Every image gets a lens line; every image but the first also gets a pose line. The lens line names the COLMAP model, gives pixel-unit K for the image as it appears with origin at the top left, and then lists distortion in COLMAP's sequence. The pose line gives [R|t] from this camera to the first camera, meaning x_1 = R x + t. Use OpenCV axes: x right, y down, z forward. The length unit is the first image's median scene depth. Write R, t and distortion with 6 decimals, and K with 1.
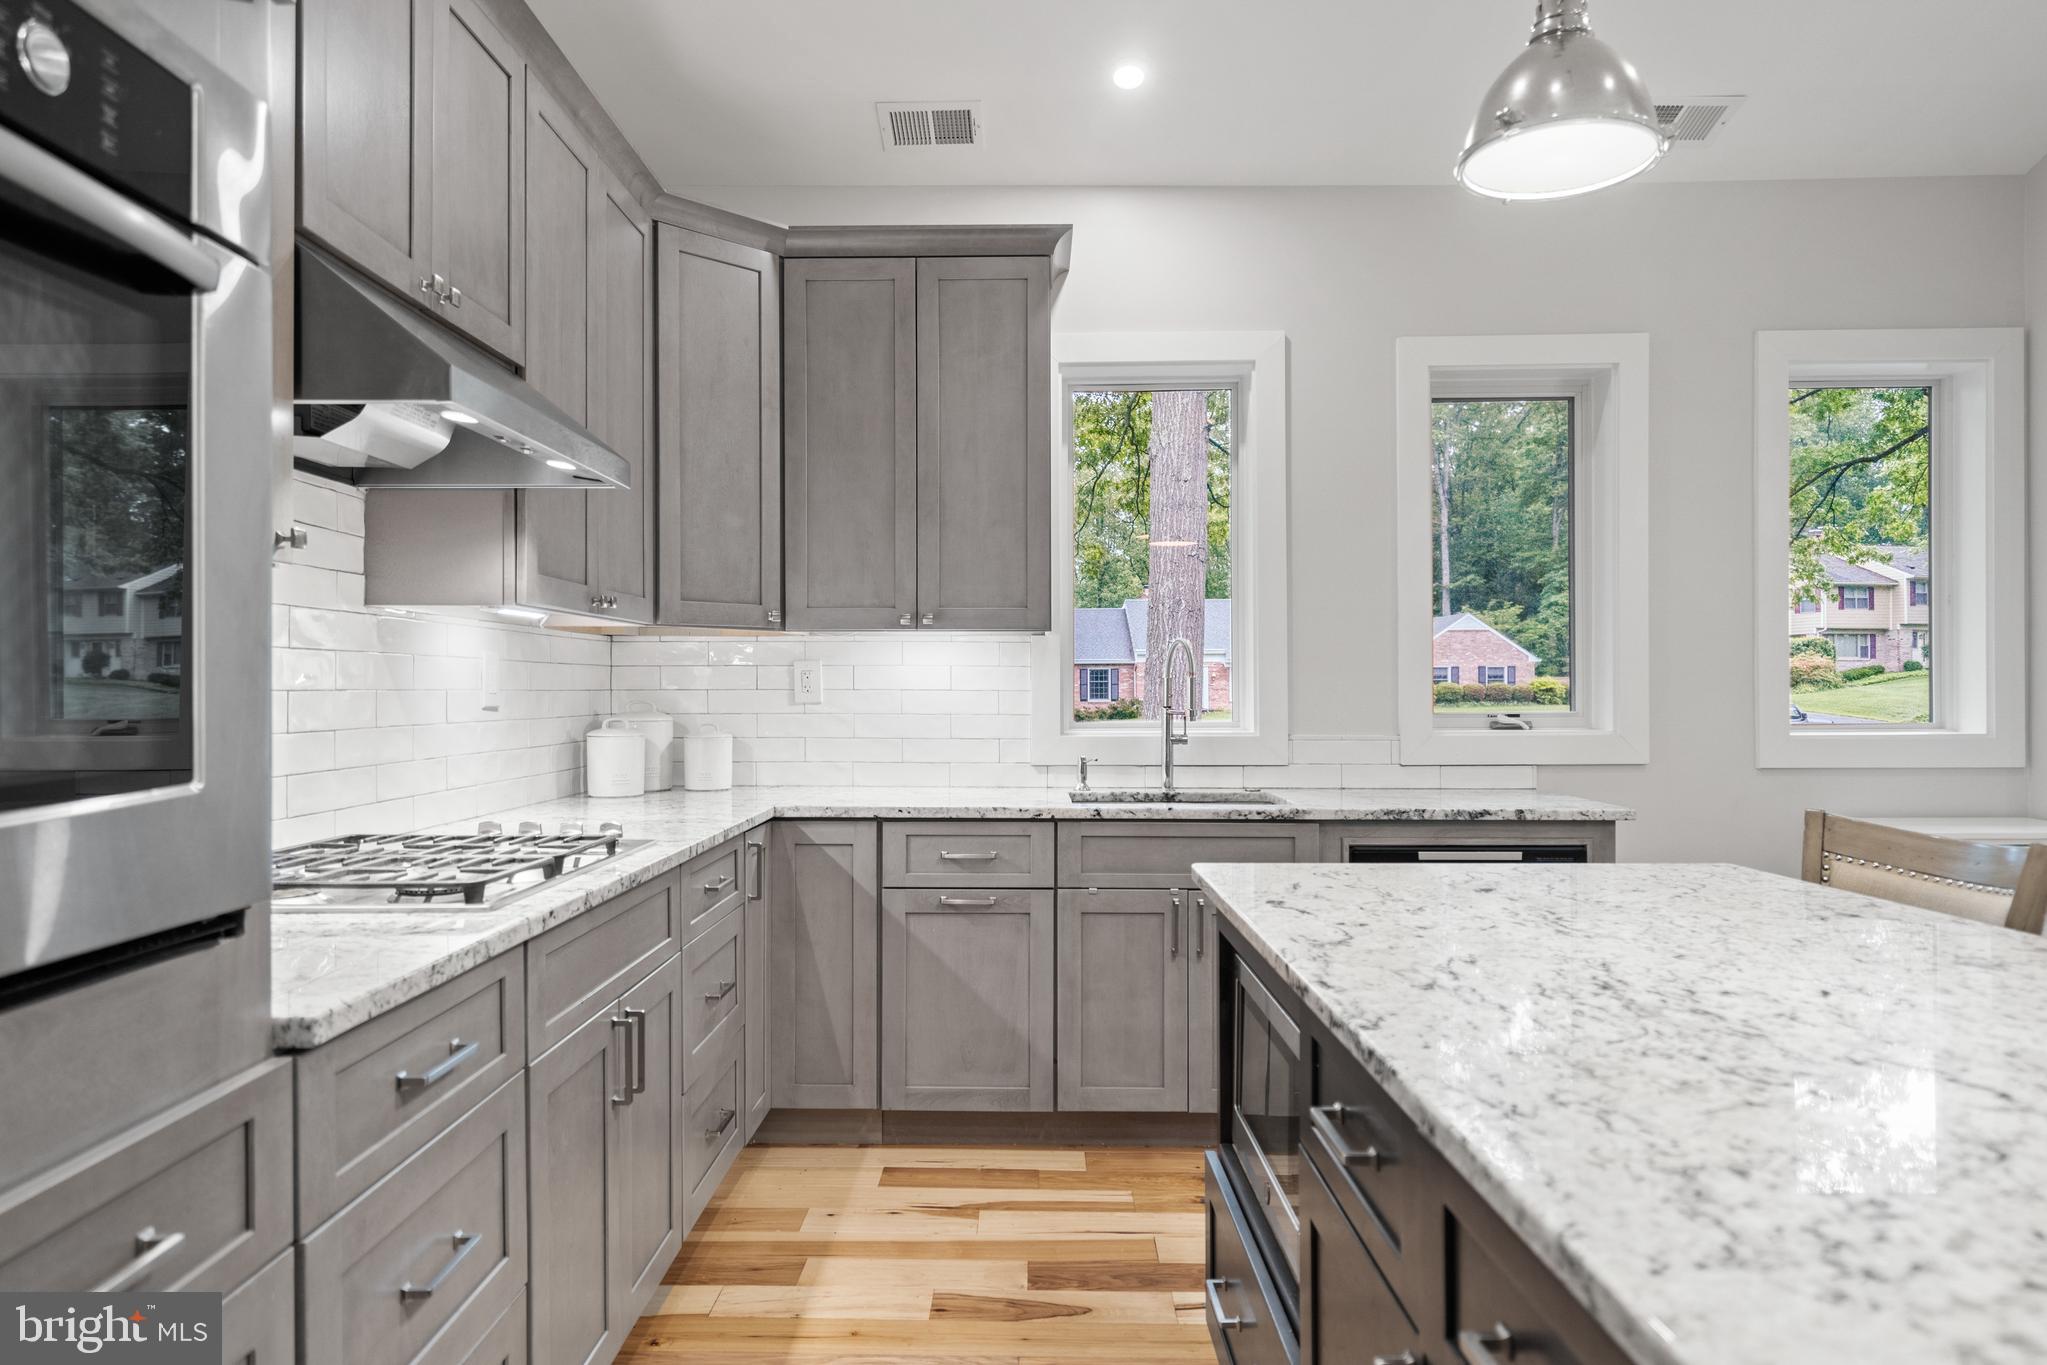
lens RADIAL K [[1264.2, 0, 1023.5], [0, 1264.2, 682.5], [0, 0, 1]] dist [0.016967, 0.001586]
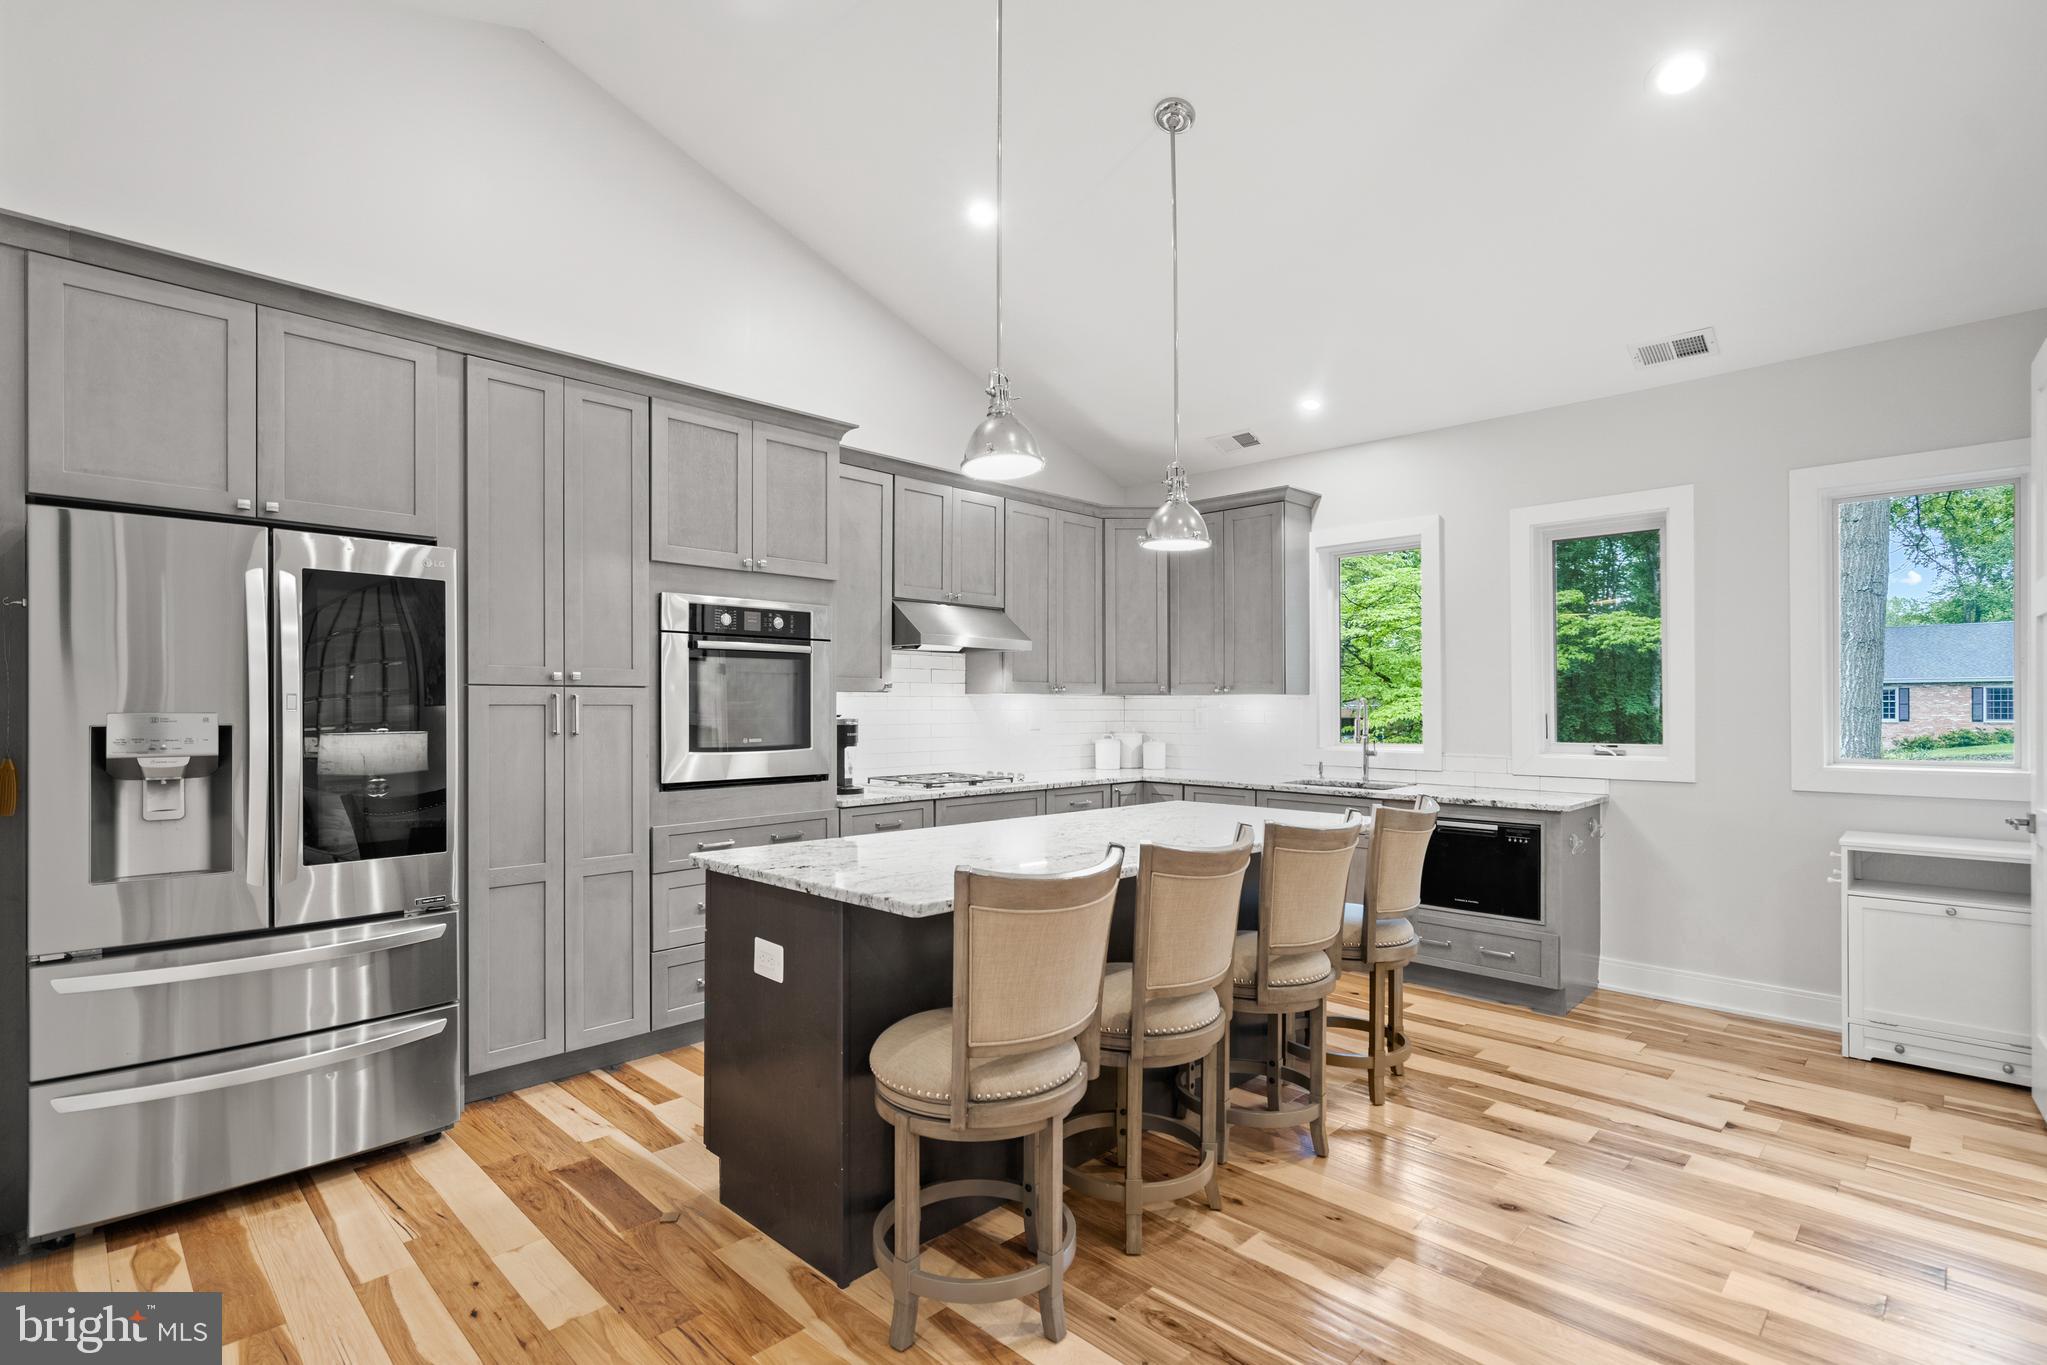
lens RADIAL K [[973.9, 0, 1020.2], [0, 973.9, 709.5], [0, 0, 1]] dist [-0.000981, 0.000138]
pose [[0.716149, 0.005835, -0.697923, 0.734880], [0.000889, 0.999957, 0.009272, -0.030293], [0.697947, -0.007261, 0.716113, -0.331407]]
